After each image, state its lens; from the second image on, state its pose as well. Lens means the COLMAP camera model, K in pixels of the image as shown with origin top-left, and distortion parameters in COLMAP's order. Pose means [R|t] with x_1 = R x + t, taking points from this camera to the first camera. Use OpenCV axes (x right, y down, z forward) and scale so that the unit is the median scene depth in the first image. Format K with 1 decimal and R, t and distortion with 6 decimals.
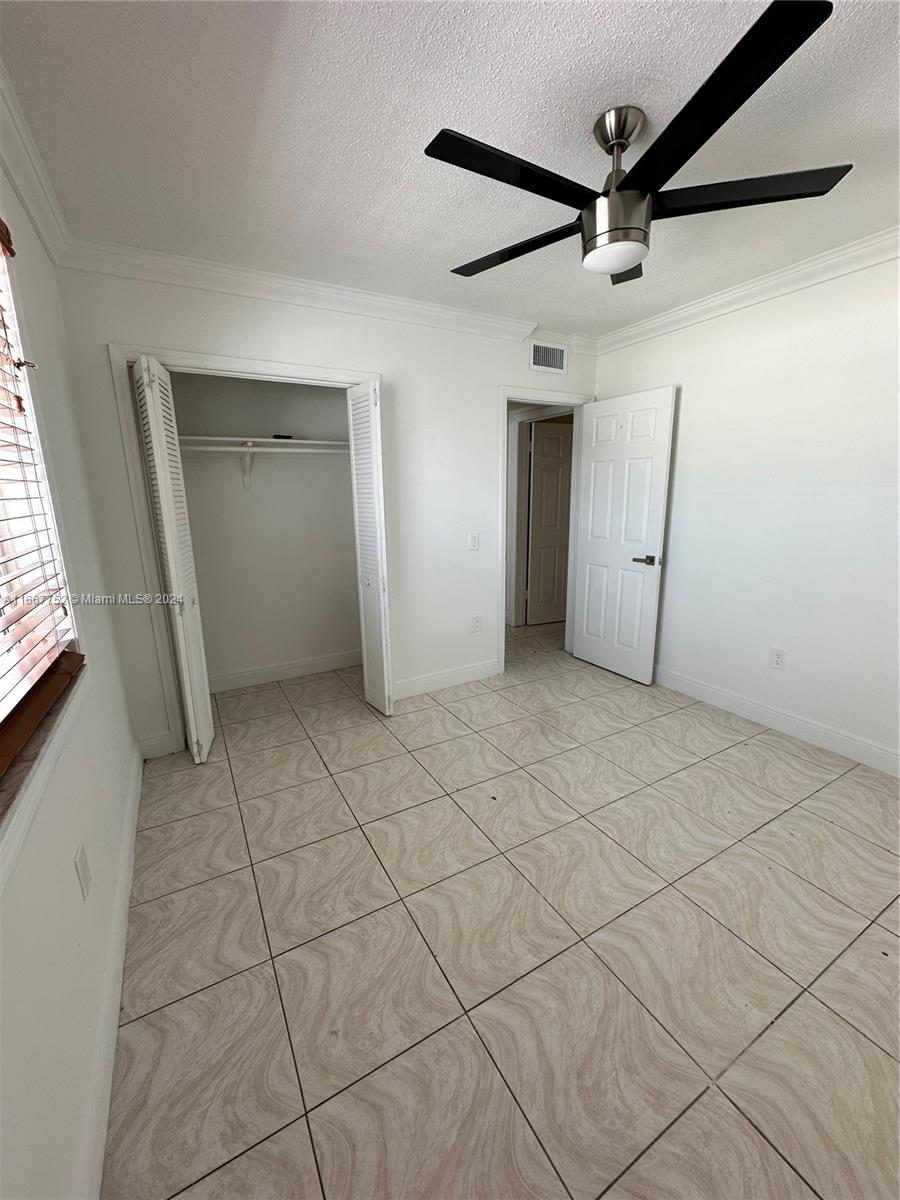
lens RADIAL K [[482.0, 0, 455.5], [0, 482.0, 599.5], [0, 0, 1]] dist [-0.004383, 0.000044]
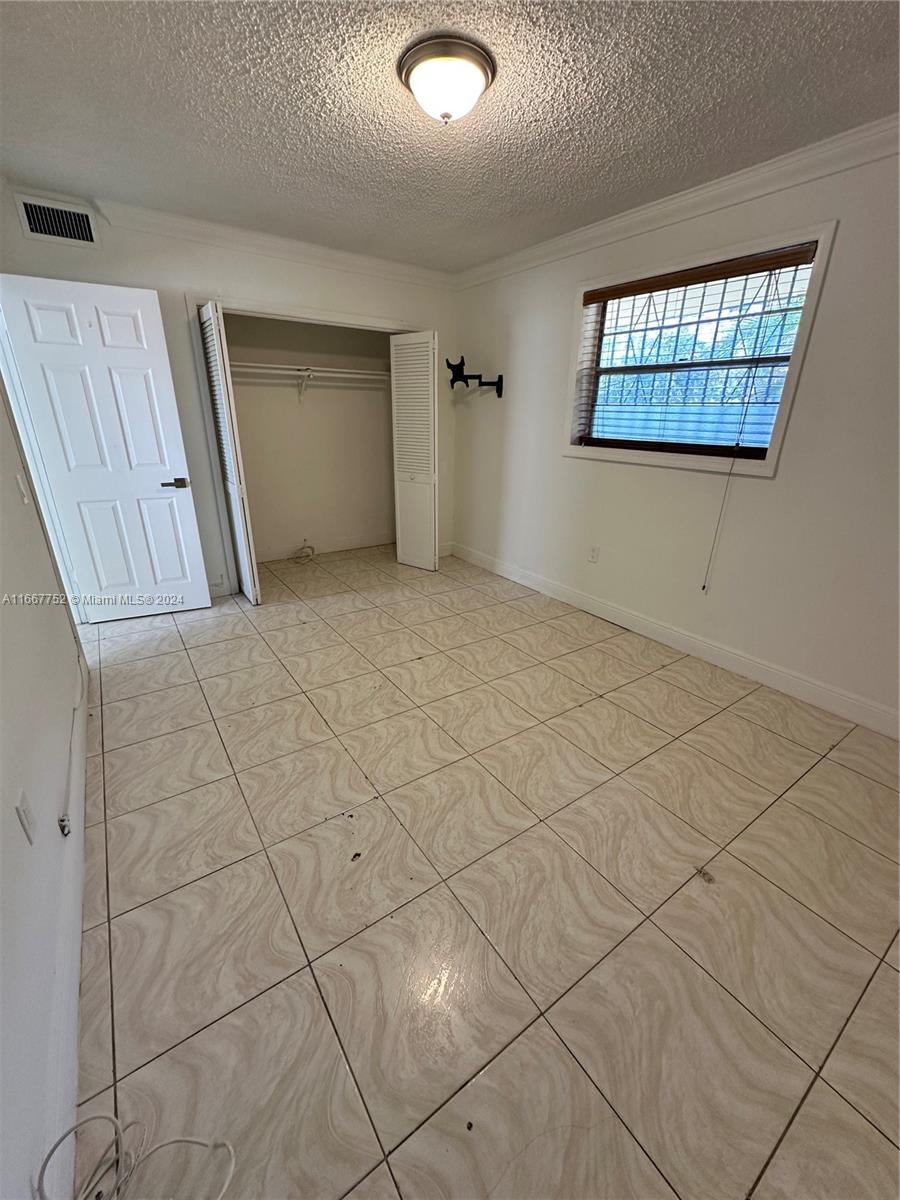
lens RADIAL K [[482.0, 0, 469.0], [0, 482.0, 603.6], [0, 0, 1]] dist [-0.004383, 0.000044]
pose [[0.992858, -0.010216, 0.118862, 0.049406], [-0.007669, 0.988801, 0.149046, -0.051279], [-0.119053, -0.148893, 0.981660, 0.286467]]
